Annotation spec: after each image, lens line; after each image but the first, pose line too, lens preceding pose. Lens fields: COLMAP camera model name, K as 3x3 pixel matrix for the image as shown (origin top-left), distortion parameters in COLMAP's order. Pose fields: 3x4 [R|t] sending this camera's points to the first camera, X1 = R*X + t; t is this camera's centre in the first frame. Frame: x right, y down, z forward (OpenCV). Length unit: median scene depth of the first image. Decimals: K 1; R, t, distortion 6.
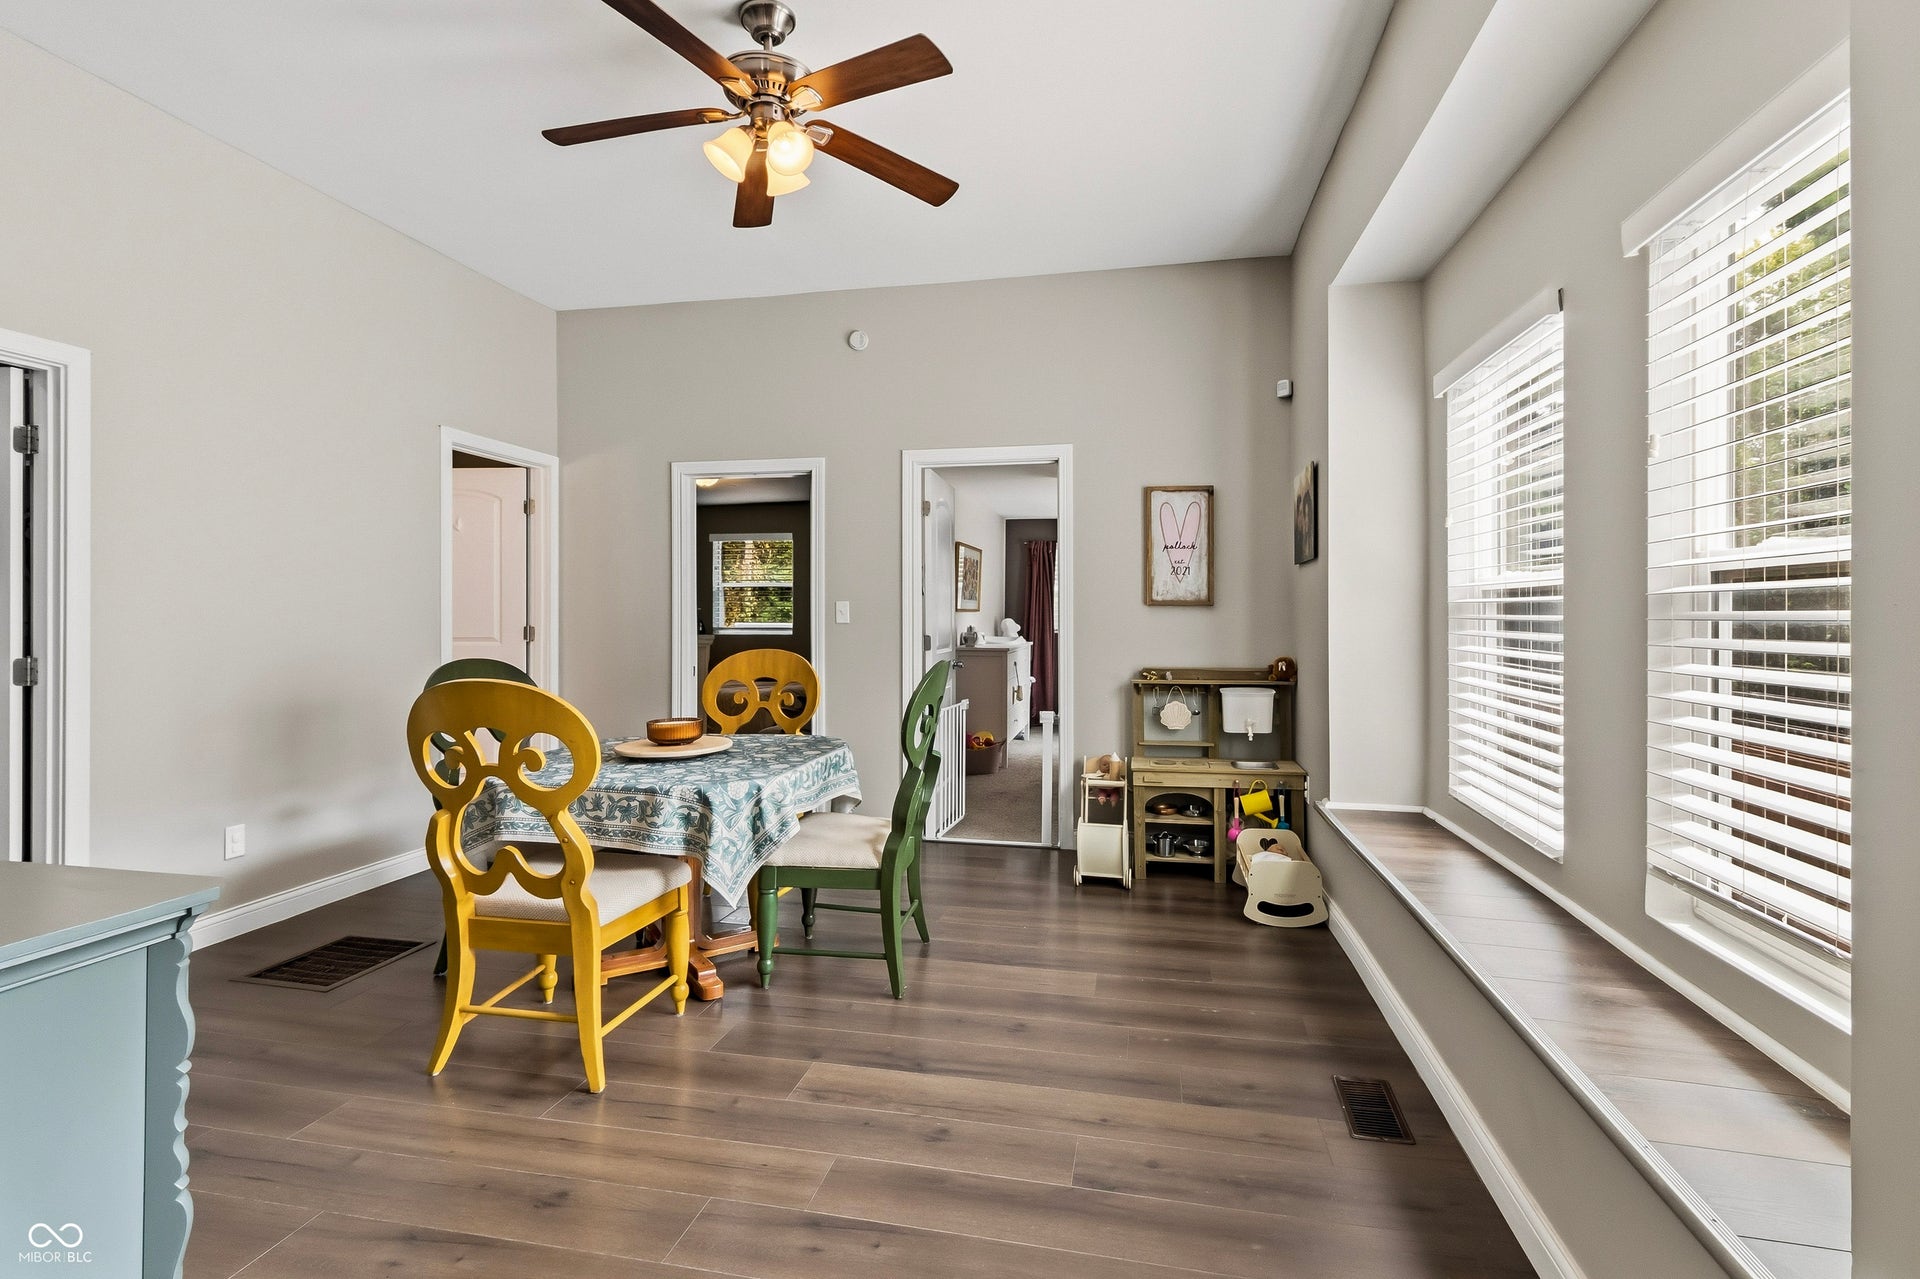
lens RADIAL K [[898.2, 0, 943.9], [0, 898.2, 599.3], [0, 0, 1]] dist [0.010307, 0.000132]
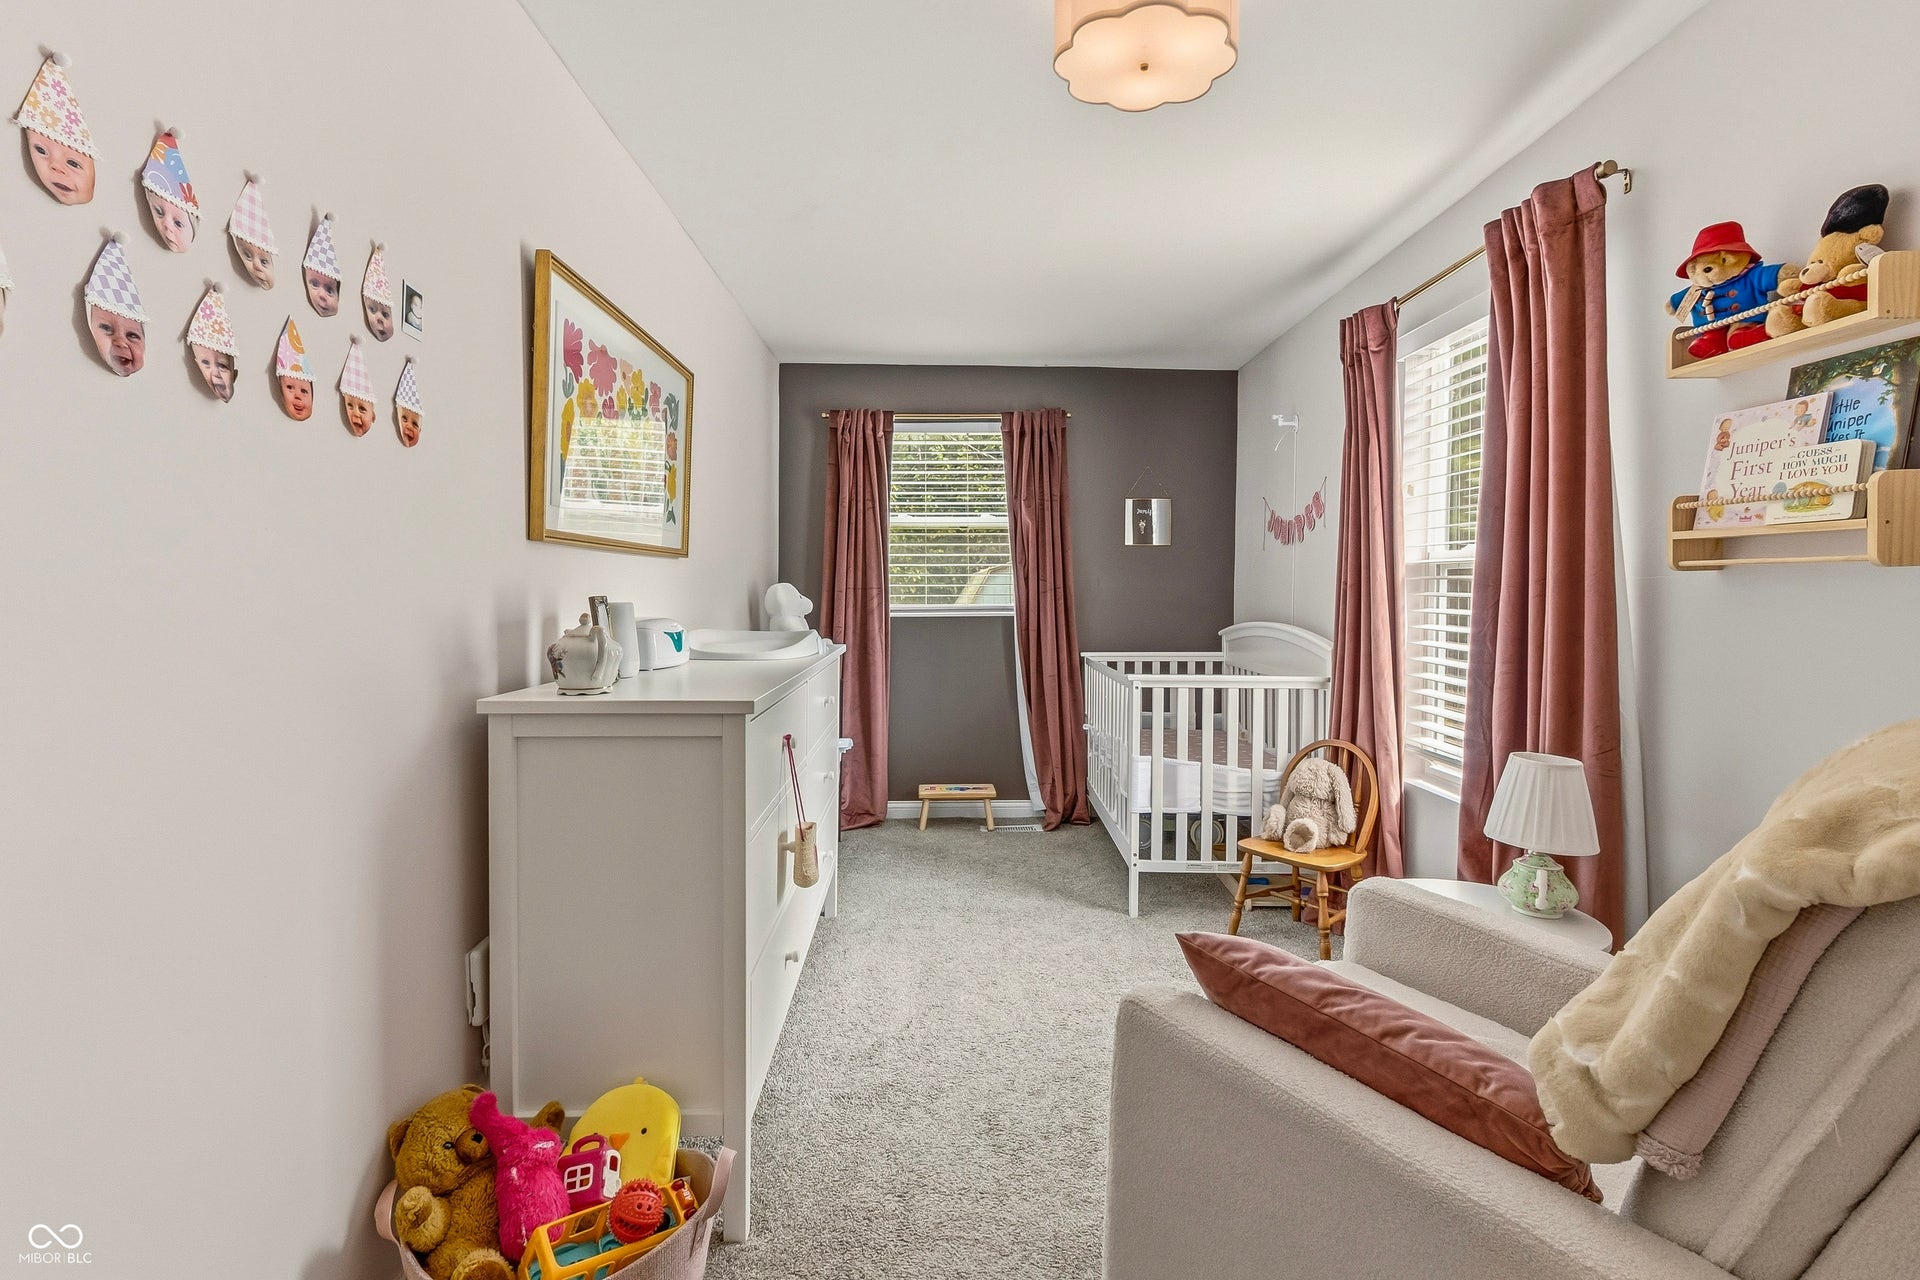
lens RADIAL K [[898.2, 0, 943.9], [0, 898.2, 599.8], [0, 0, 1]] dist [0.010307, 0.000132]
pose [[0.975258, -0.005810, 0.220994, 0.053177], [0.000300, 0.999688, 0.024960, 0.017456], [-0.221070, -0.024276, 0.974956, 0.588354]]
